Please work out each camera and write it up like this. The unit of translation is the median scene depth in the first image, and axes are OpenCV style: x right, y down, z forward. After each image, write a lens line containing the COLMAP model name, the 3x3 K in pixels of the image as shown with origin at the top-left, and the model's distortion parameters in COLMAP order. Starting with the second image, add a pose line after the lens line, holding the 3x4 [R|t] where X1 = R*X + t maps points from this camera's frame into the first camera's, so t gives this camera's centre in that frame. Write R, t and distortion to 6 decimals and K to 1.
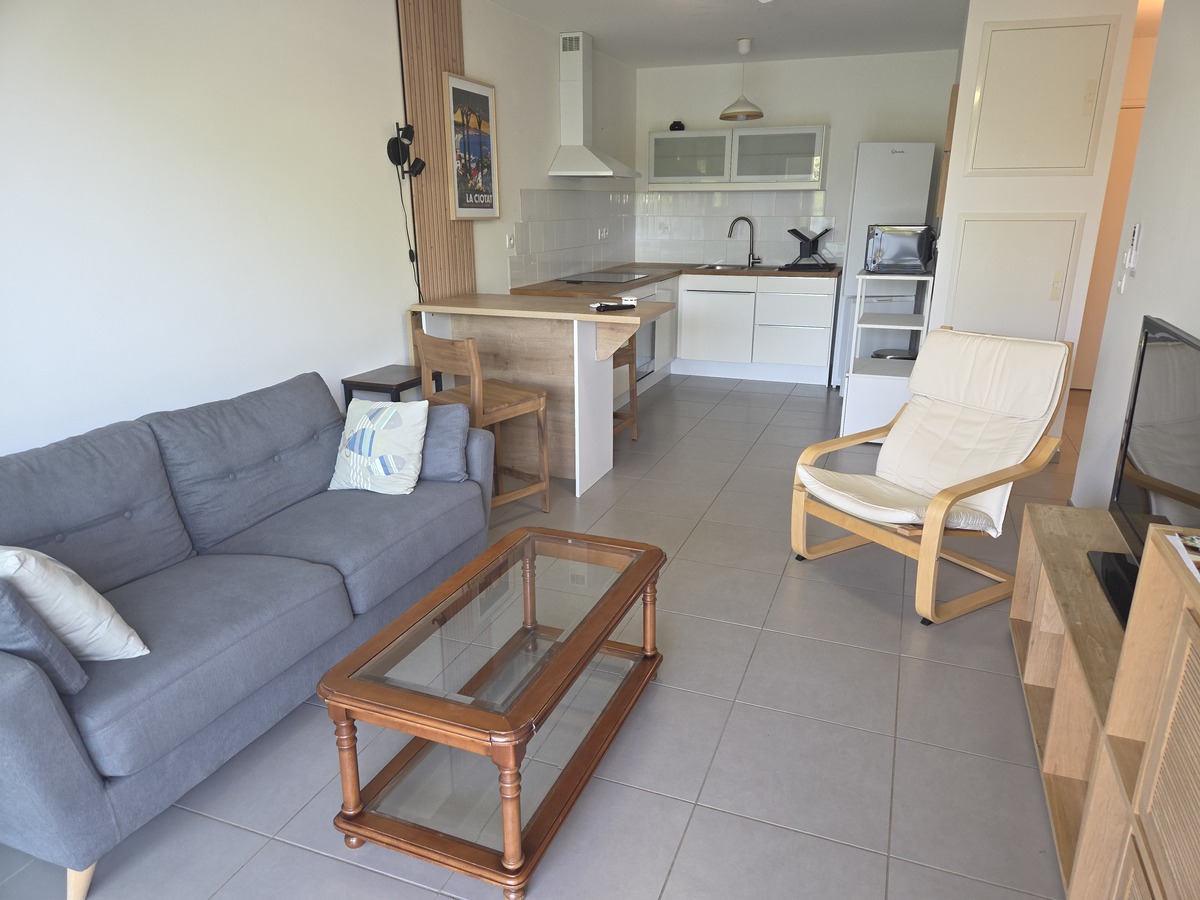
lens RADIAL K [[800.9, 0, 600.0], [0, 800.9, 450.0], [0, 0, 1]] dist [0.099830, -0.103084]
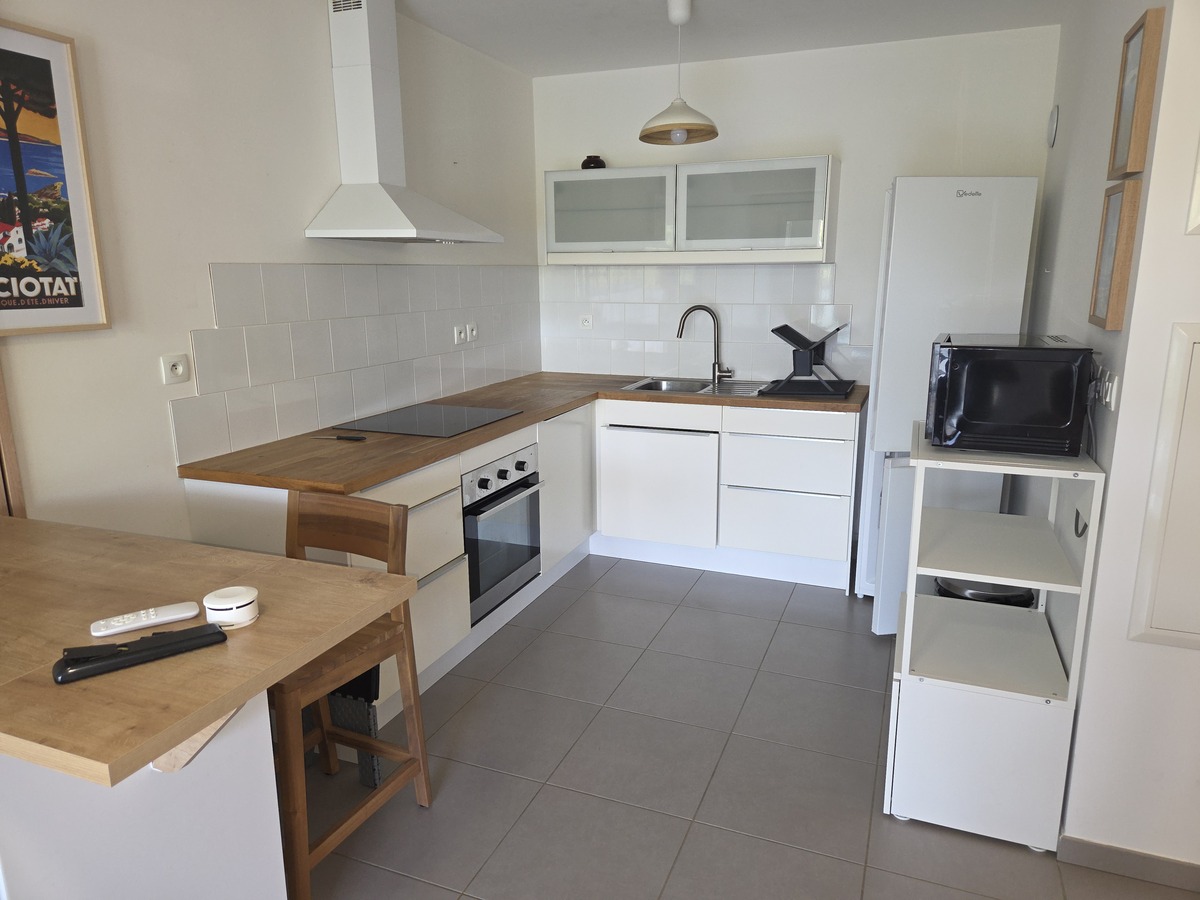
lens RADIAL K [[800.9, 0, 600.0], [0, 800.9, 450.0], [0, 0, 1]] dist [0.099830, -0.103084]
pose [[0.999819, -0.001662, -0.018932, 0.116232], [0.000171, 0.996913, -0.078514, -0.135948], [0.019004, 0.078497, 0.996733, 0.414319]]
